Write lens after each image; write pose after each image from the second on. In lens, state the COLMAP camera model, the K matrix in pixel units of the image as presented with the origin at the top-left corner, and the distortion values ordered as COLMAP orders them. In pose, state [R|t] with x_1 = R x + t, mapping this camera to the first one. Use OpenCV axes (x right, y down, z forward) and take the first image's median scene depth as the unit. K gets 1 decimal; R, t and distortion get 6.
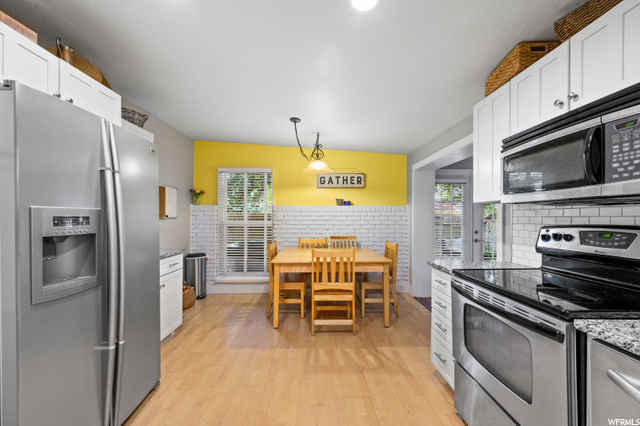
lens RADIAL K [[255.3, 0, 319.6], [0, 255.3, 216.6], [0, 0, 1]] dist [0.001428, -0.000065]
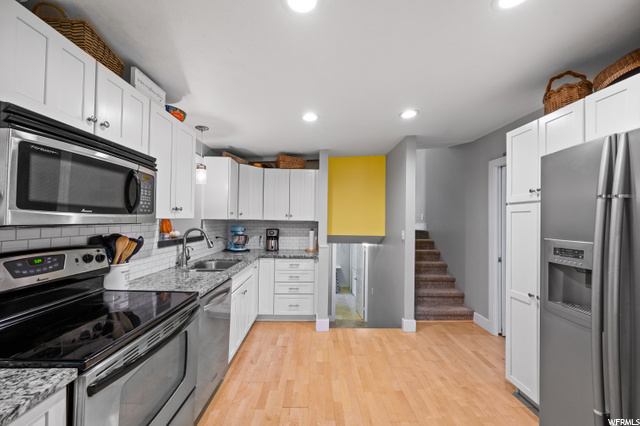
lens RADIAL K [[255.3, 0, 319.6], [0, 255.3, 216.6], [0, 0, 1]] dist [0.001428, -0.000065]
pose [[-0.999775, -0.019757, -0.007668, 0.115352], [-0.019646, 0.999705, -0.014306, -0.098112], [0.007949, -0.014153, -0.999868, 2.011025]]
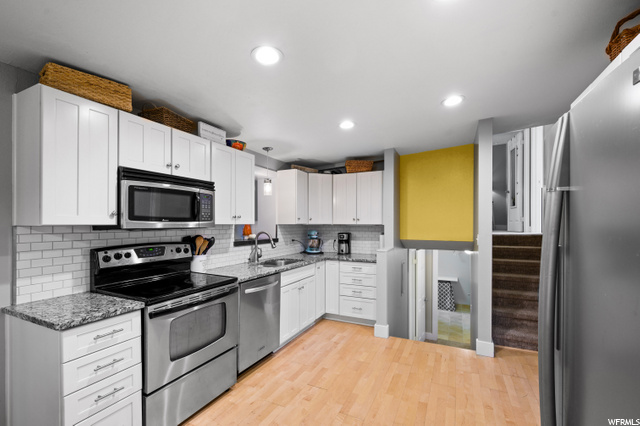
lens RADIAL K [[285.2, 0, 316.0], [0, 285.2, 224.0], [0, 0, 1]] dist [0.001930, 0.000241]
pose [[-0.886869, -0.003797, 0.462004, -0.670427], [-0.003140, 0.999993, 0.002190, -0.099839], [-0.462009, 0.000491, -0.886875, 2.204402]]
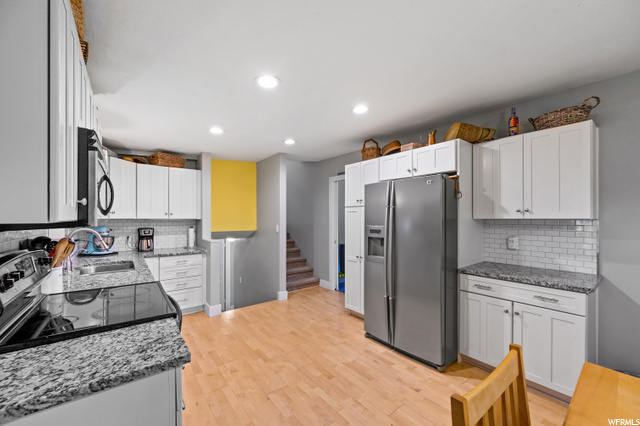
lens RADIAL K [[258.9, 0, 323.5], [0, 258.9, 219.6], [0, 0, 1]] dist [0.000658, -0.000028]
pose [[-0.790292, -0.000161, -0.612730, 0.872820], [-0.003342, 0.999986, 0.004048, -0.098013], [0.612721, 0.005247, -0.790282, 2.512624]]
